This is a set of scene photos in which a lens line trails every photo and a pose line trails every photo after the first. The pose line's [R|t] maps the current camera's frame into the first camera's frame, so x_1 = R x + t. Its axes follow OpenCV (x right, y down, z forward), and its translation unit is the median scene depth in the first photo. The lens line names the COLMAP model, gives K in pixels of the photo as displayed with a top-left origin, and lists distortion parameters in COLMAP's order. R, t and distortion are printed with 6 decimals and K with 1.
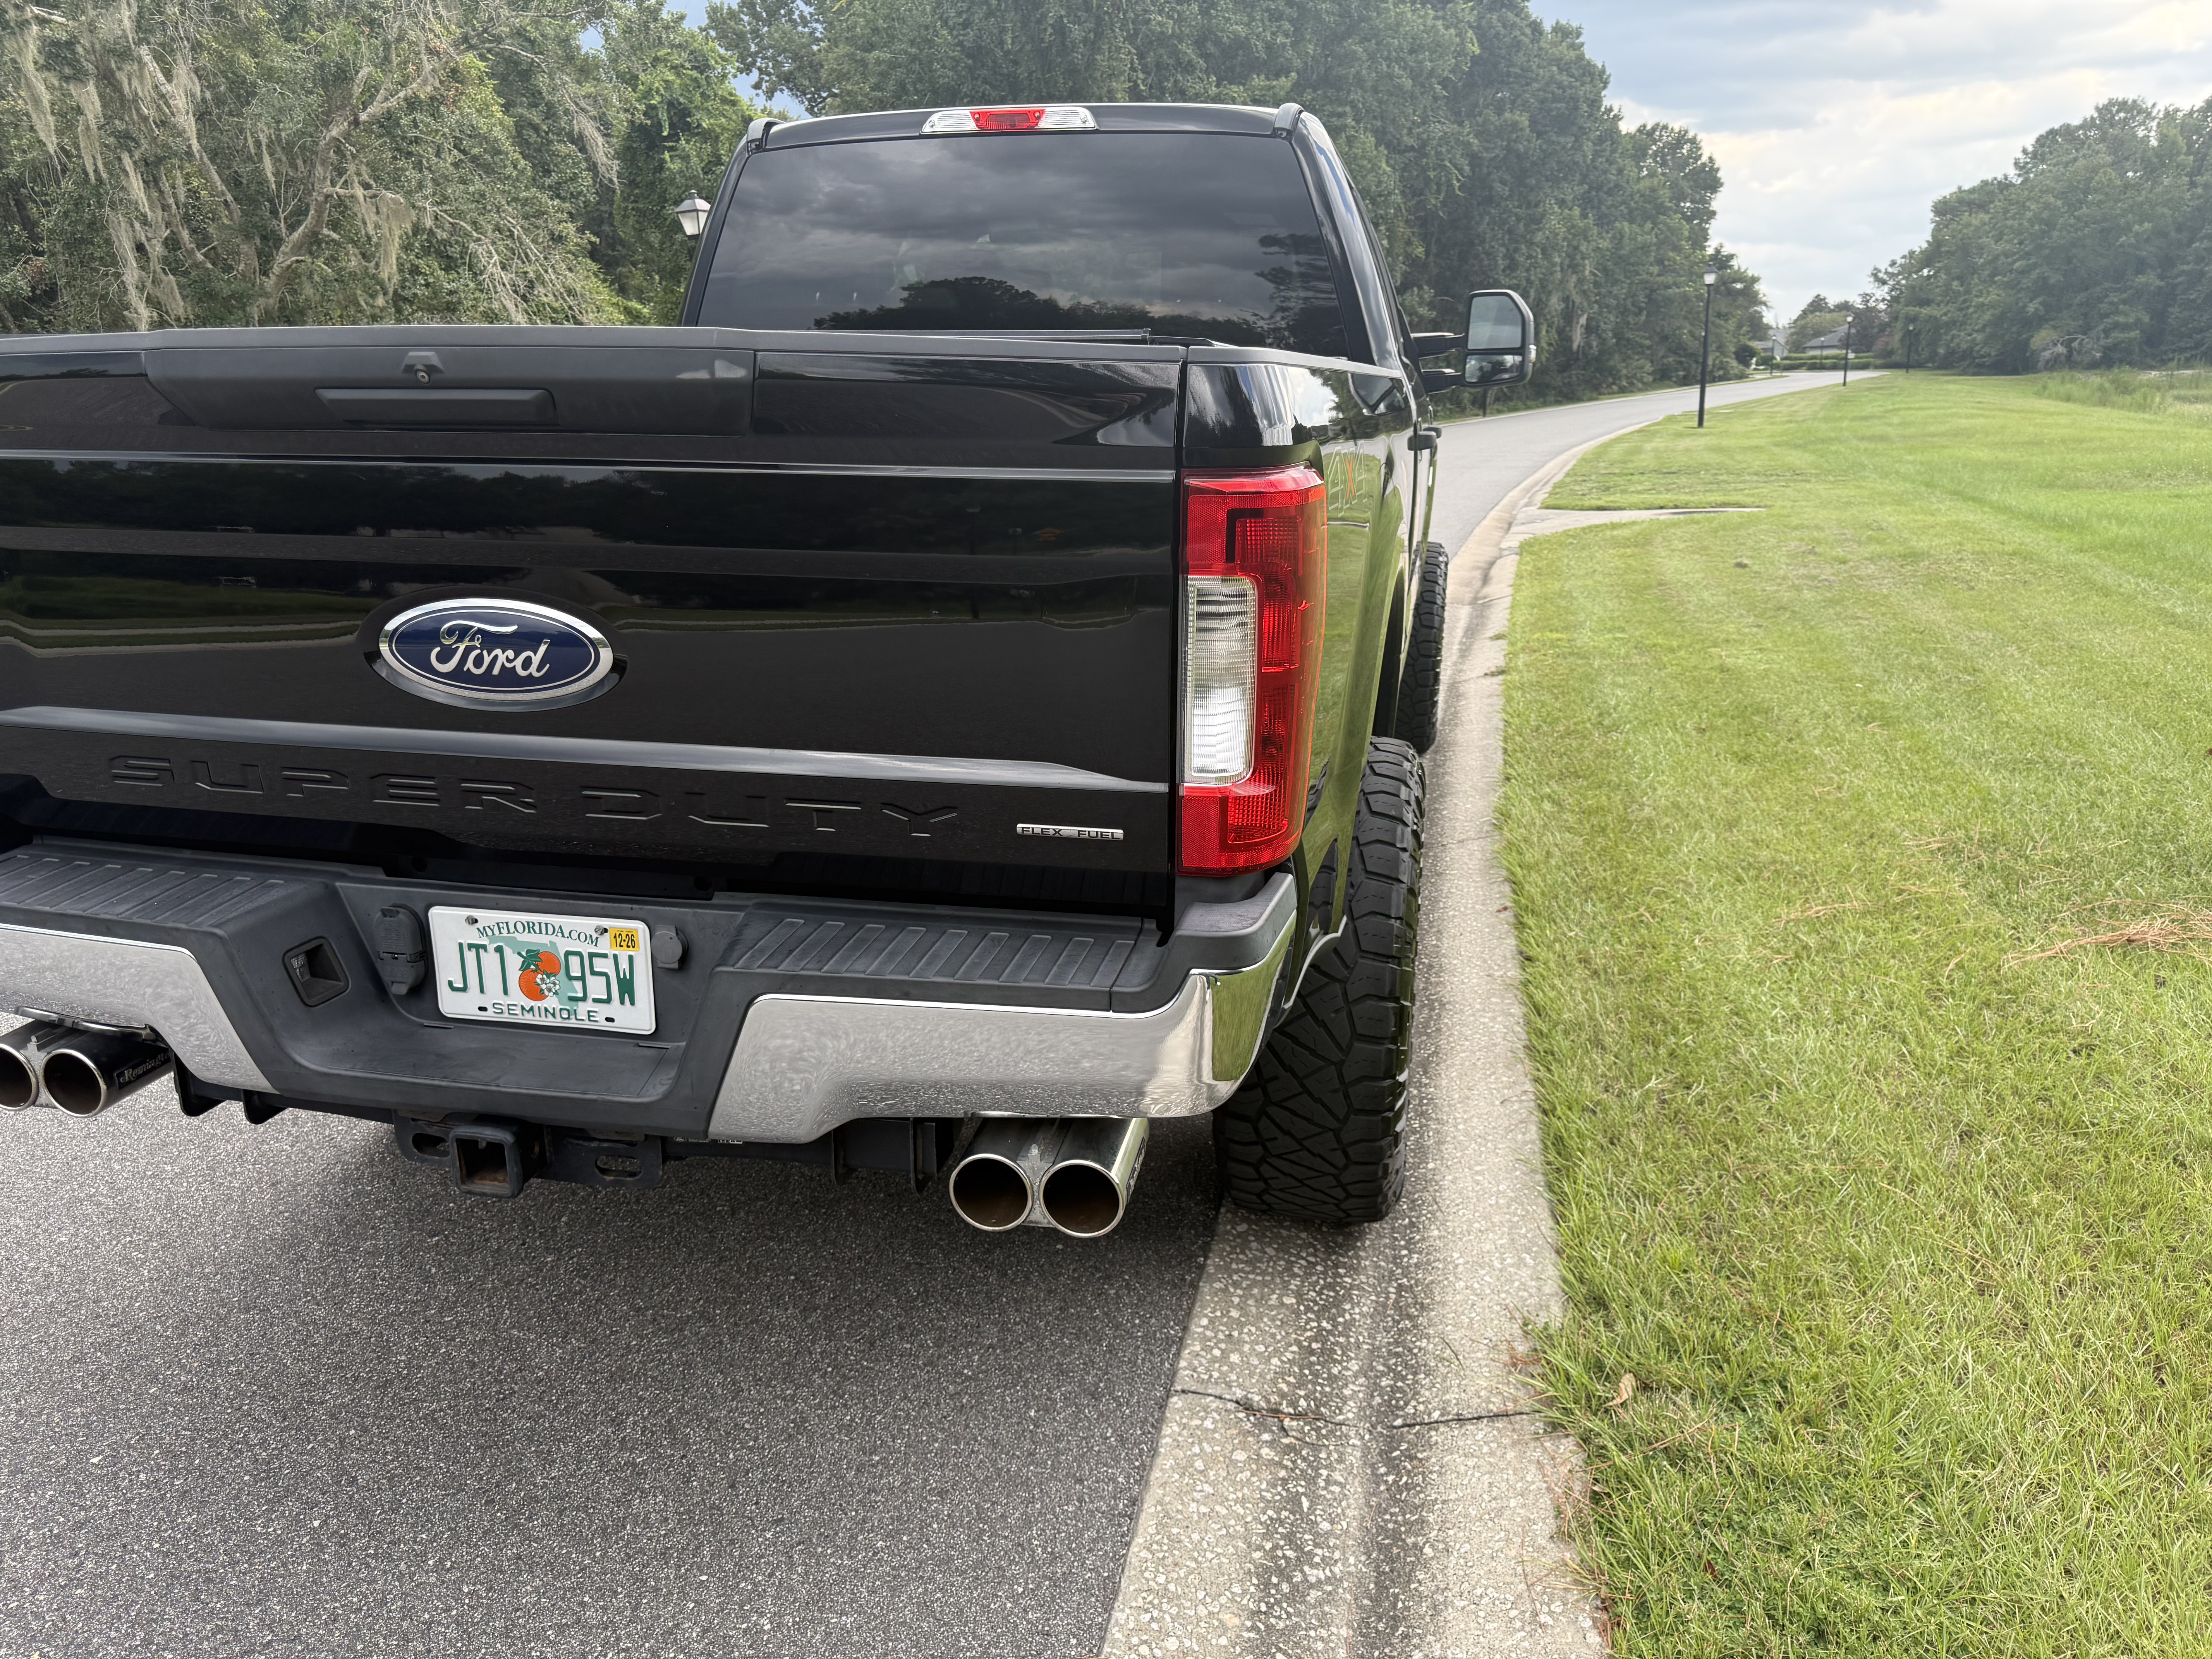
lens RADIAL K [[1571.0, 0, 1106.0], [0, 1571.0, 829.5], [0, 0, 1]] dist [0.006313, 0.001029]
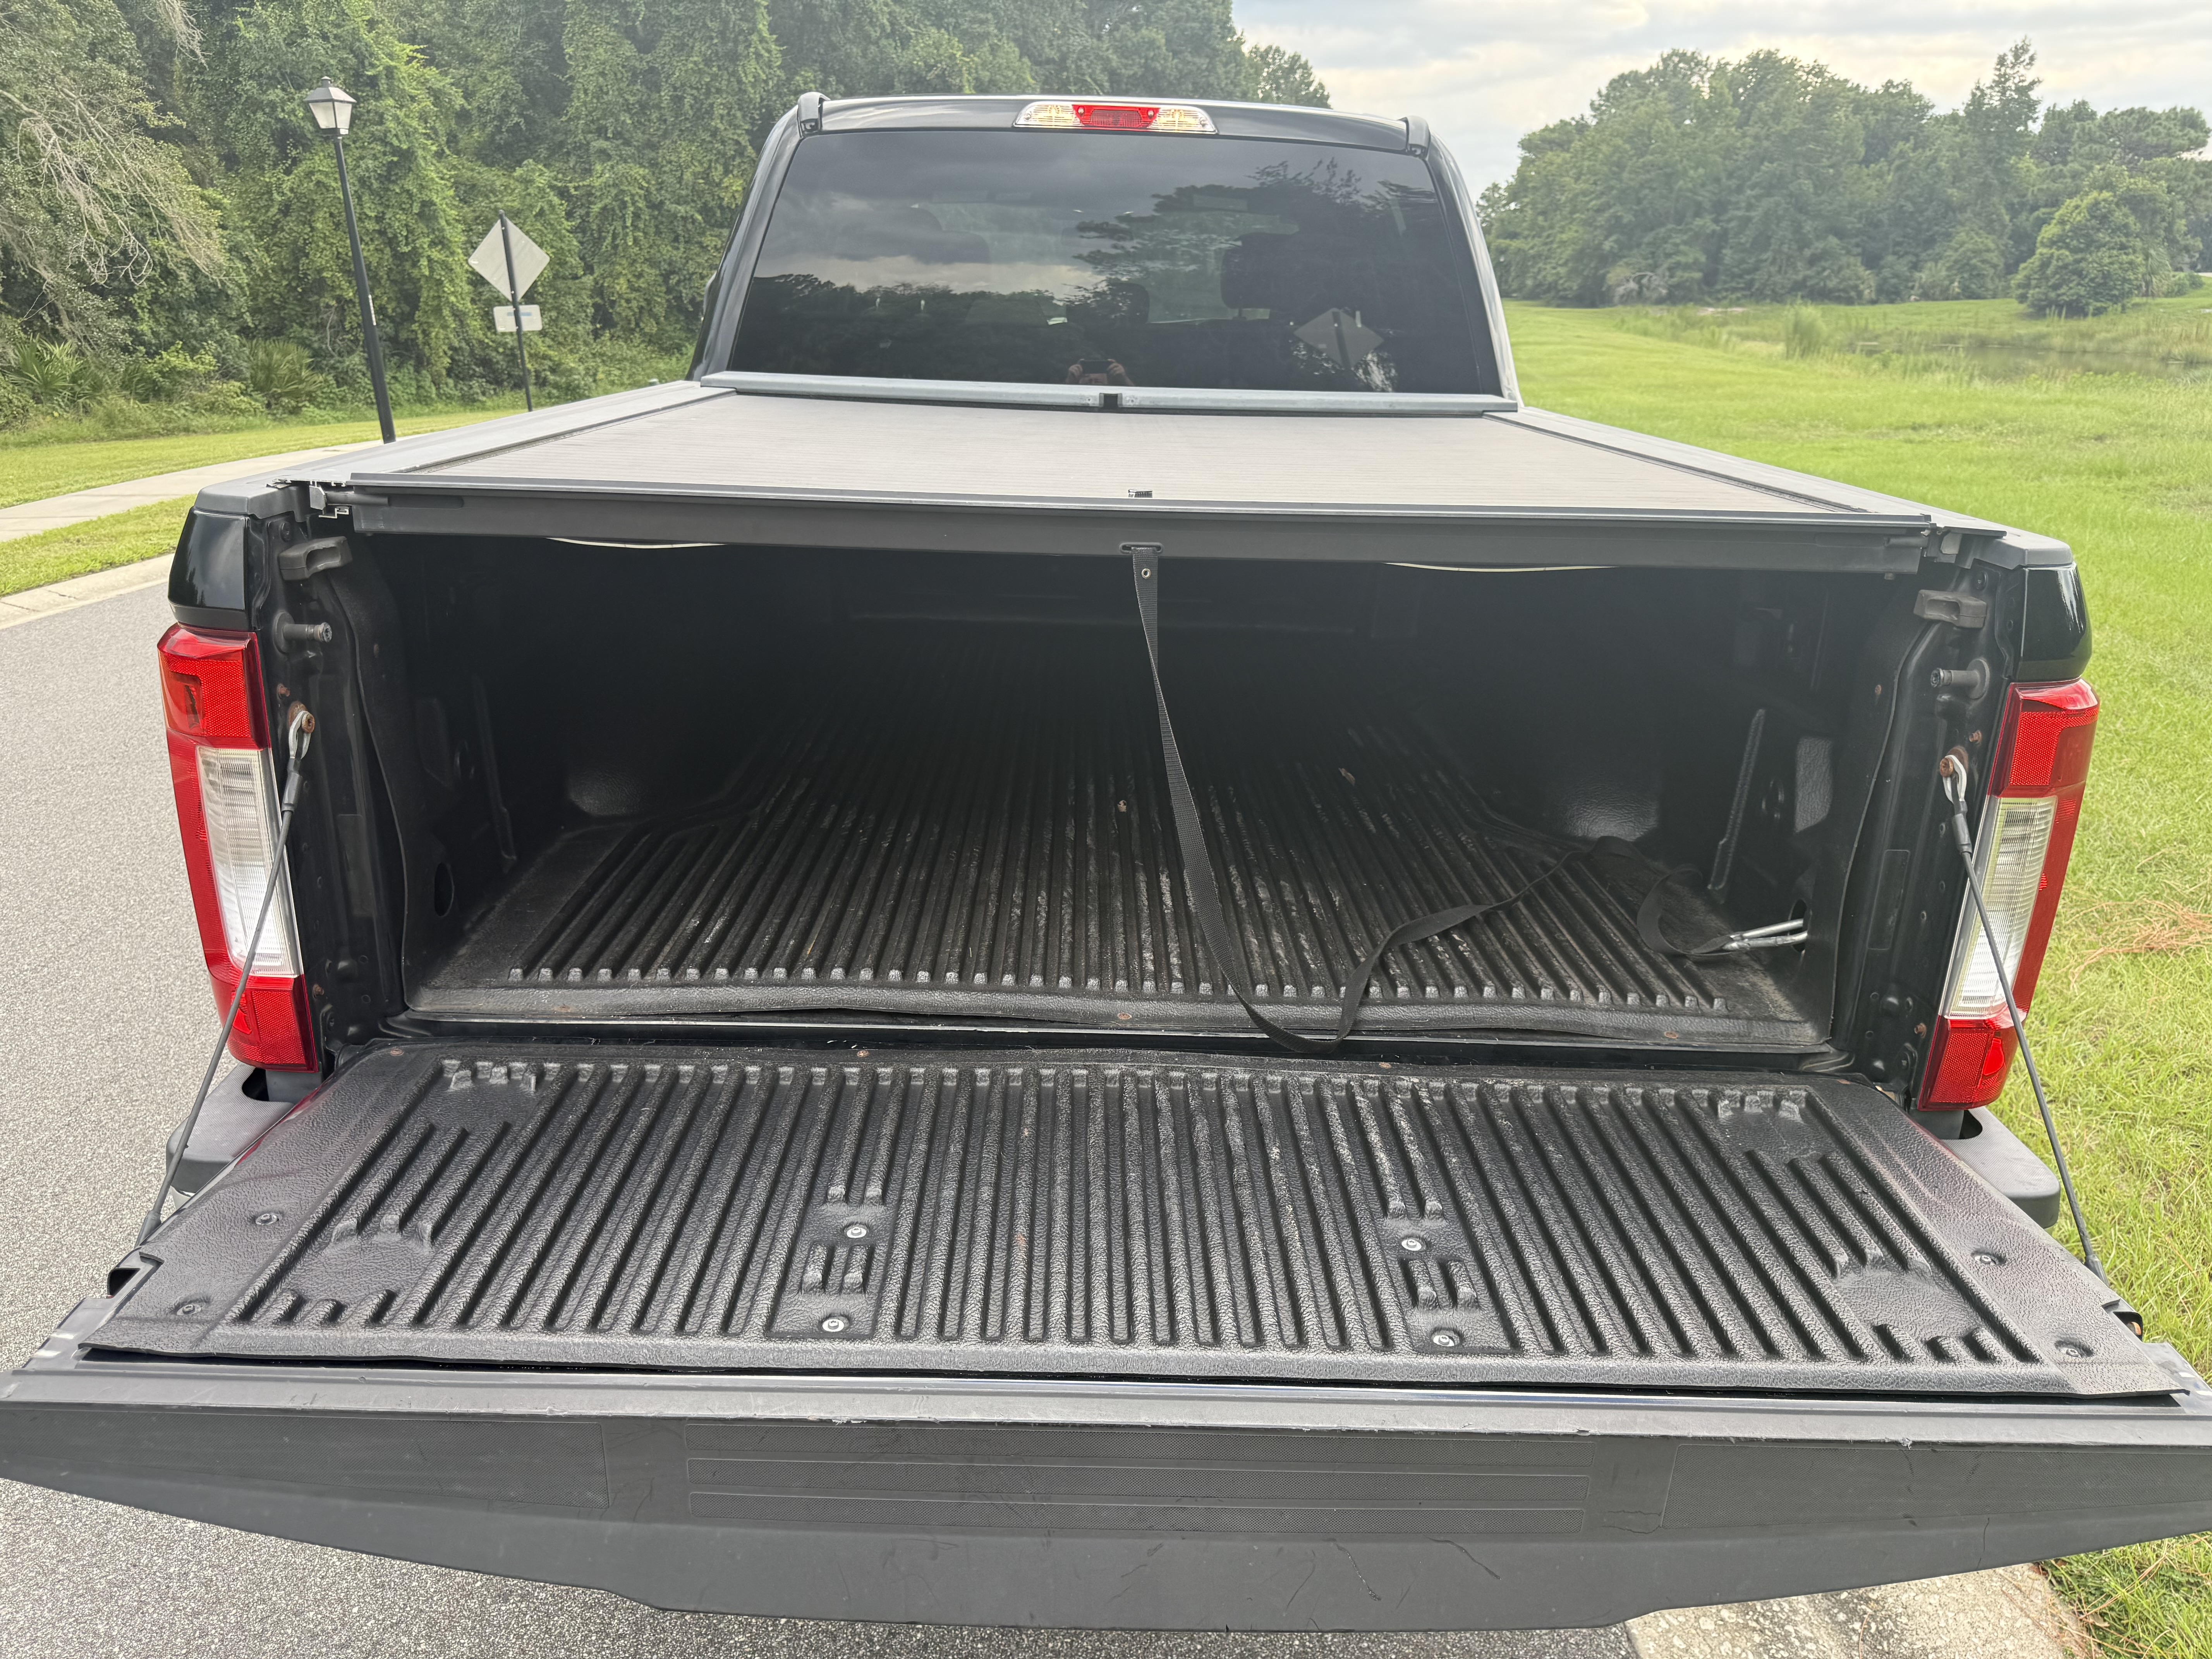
lens RADIAL K [[1585.5, 0, 1104.7], [0, 1585.5, 839.9], [0, 0, 1]] dist [0.010183, -0.004247]
pose [[0.974424, -0.047781, 0.219578, -0.549598], [0.035878, 0.997678, 0.057884, -0.176266], [-0.221834, -0.048526, 0.973876, 0.187921]]
